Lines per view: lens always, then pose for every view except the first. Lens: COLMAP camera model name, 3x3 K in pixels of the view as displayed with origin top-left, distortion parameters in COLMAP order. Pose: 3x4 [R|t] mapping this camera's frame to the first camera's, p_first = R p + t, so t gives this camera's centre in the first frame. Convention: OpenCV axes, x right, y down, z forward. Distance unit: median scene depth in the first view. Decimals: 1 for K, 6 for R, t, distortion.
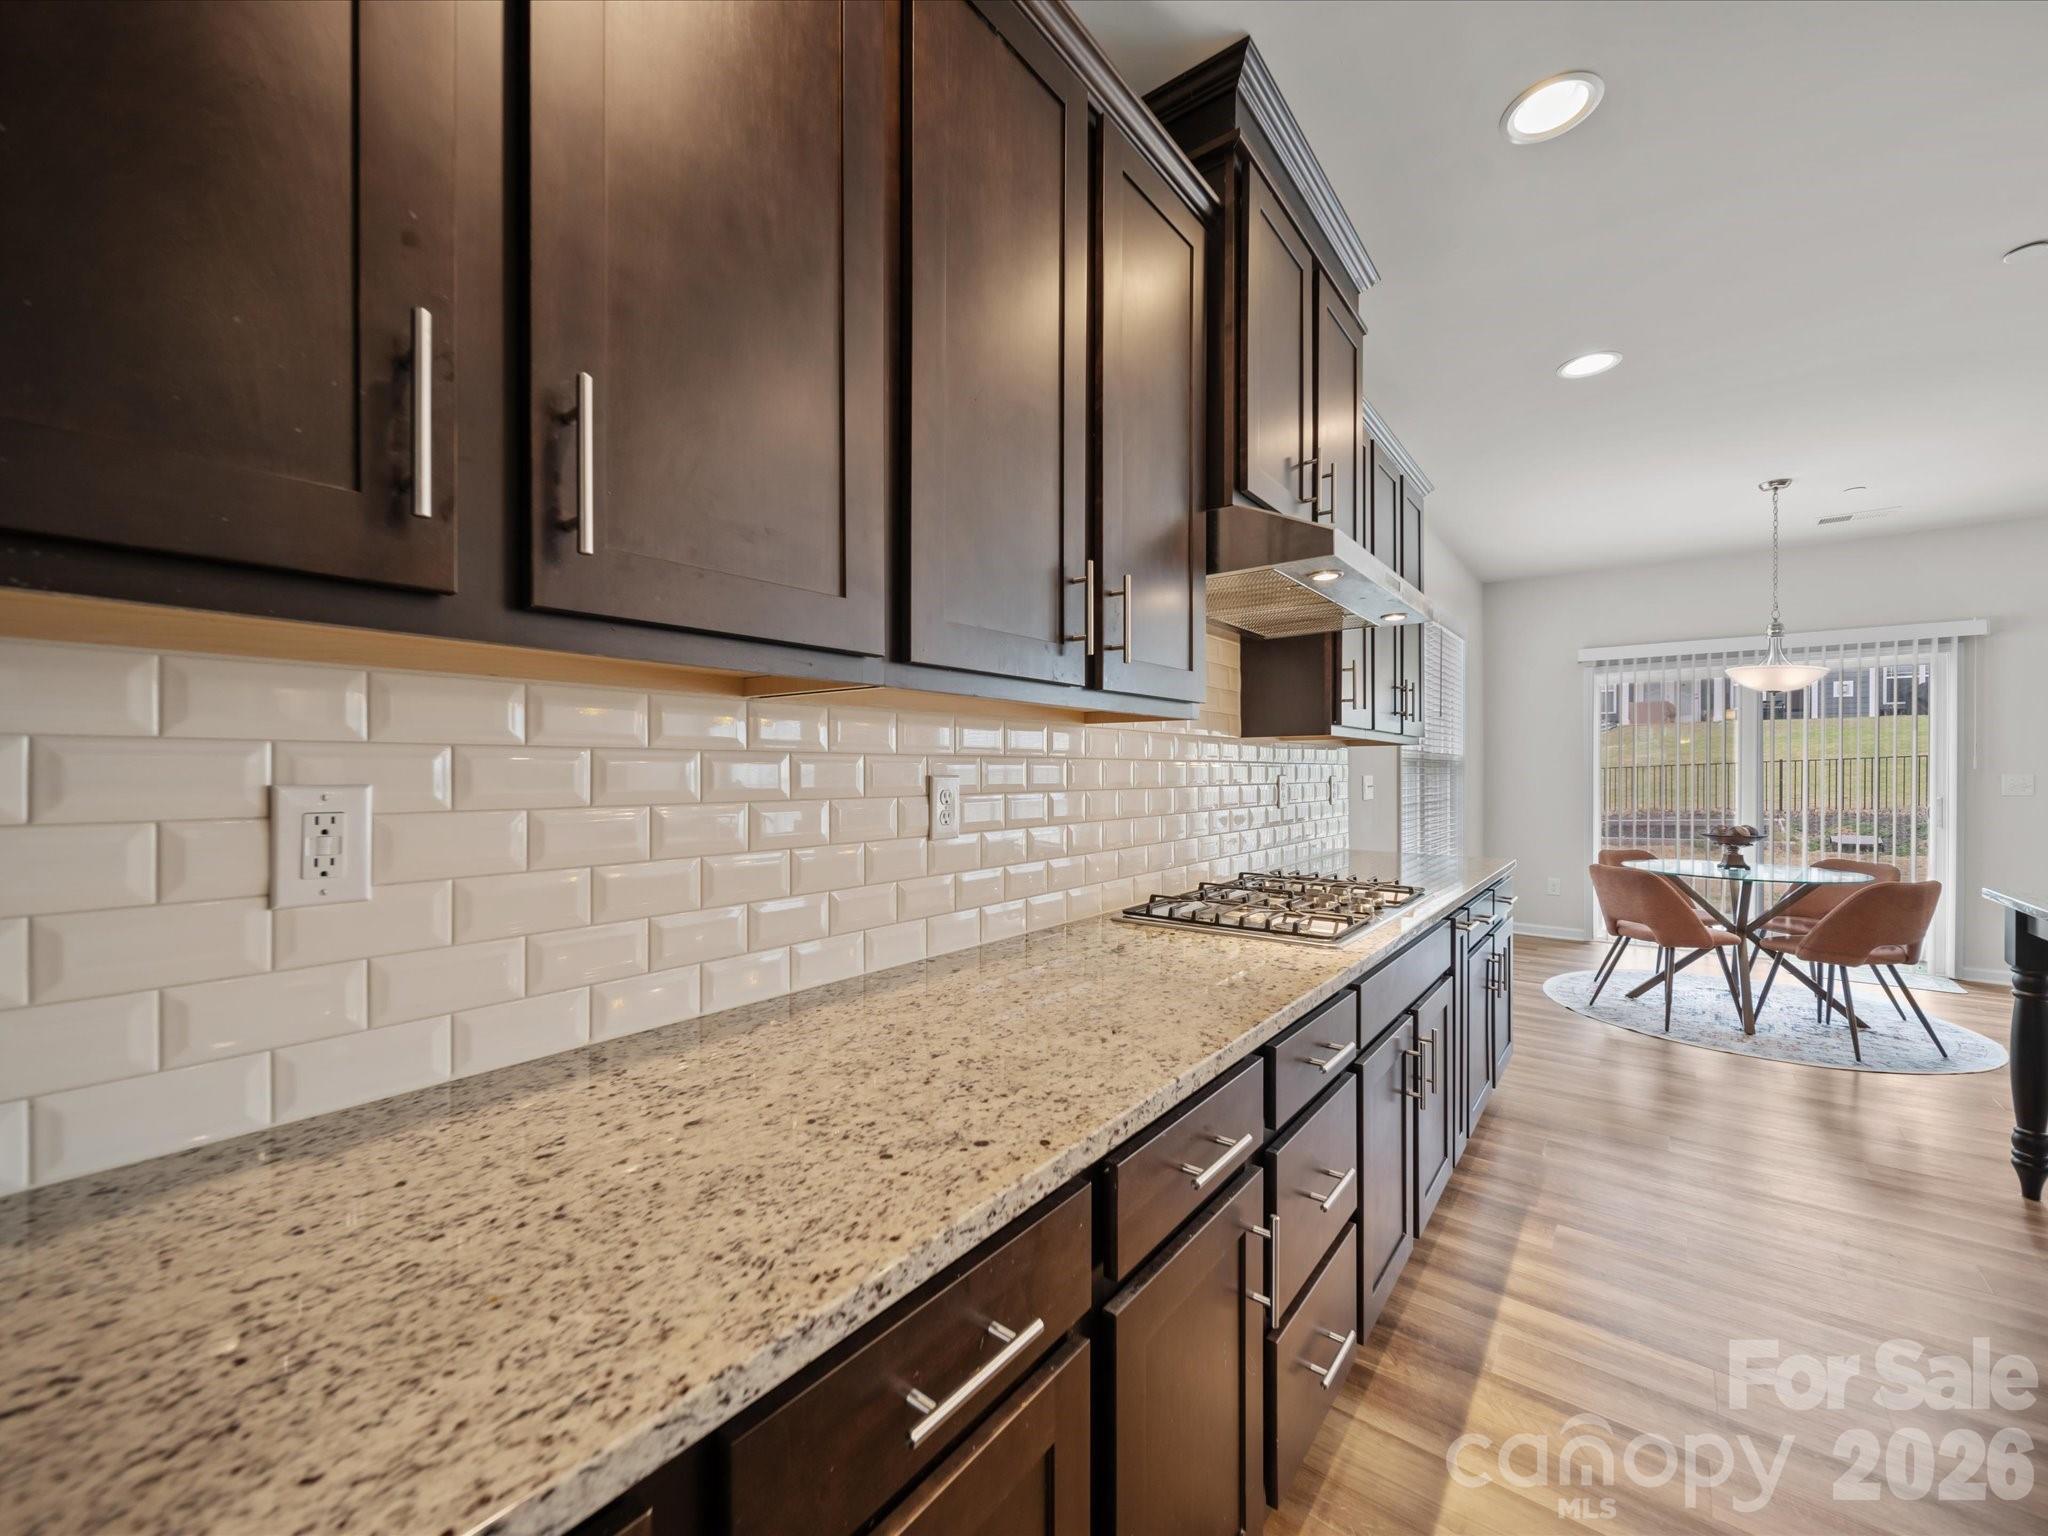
lens RADIAL K [[804.1, 0, 1027.2], [0, 804.1, 763.0], [0, 0, 1]] dist [0.001110, 0.000073]
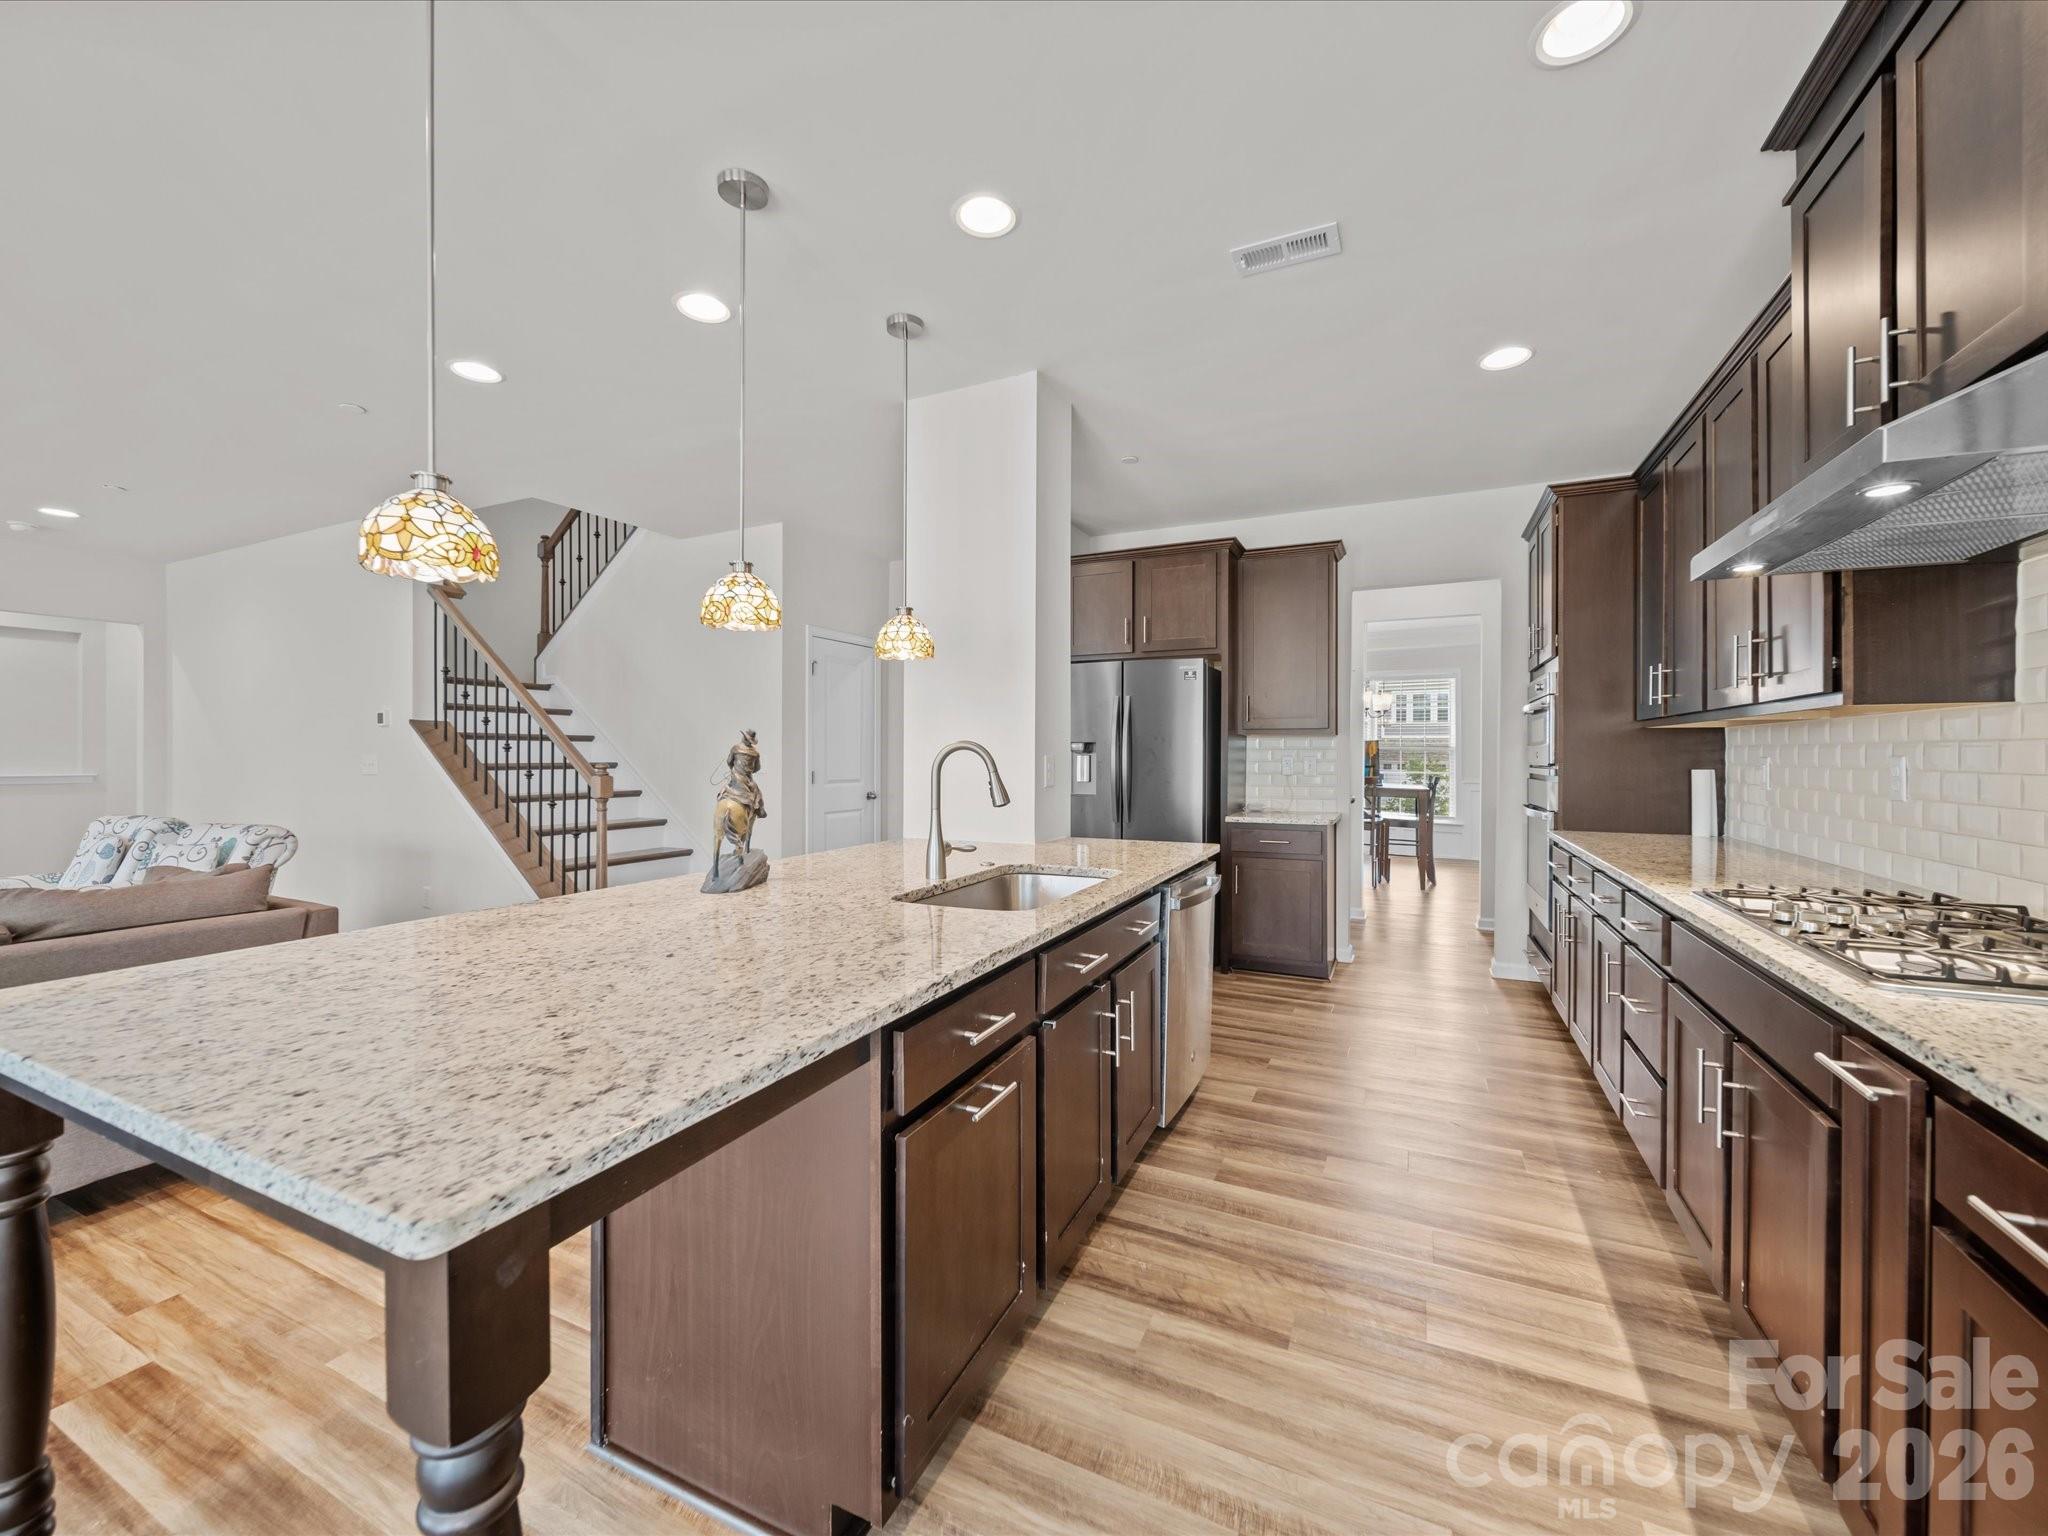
lens RADIAL K [[804.1, 0, 1027.2], [0, 804.1, 763.0], [0, 0, 1]] dist [0.001110, 0.000073]
pose [[-0.975294, 0.001368, -0.220905, 0.607726], [0.000010, 0.999981, 0.006145, 0.006131], [0.220910, 0.005991, -0.975276, 0.725911]]
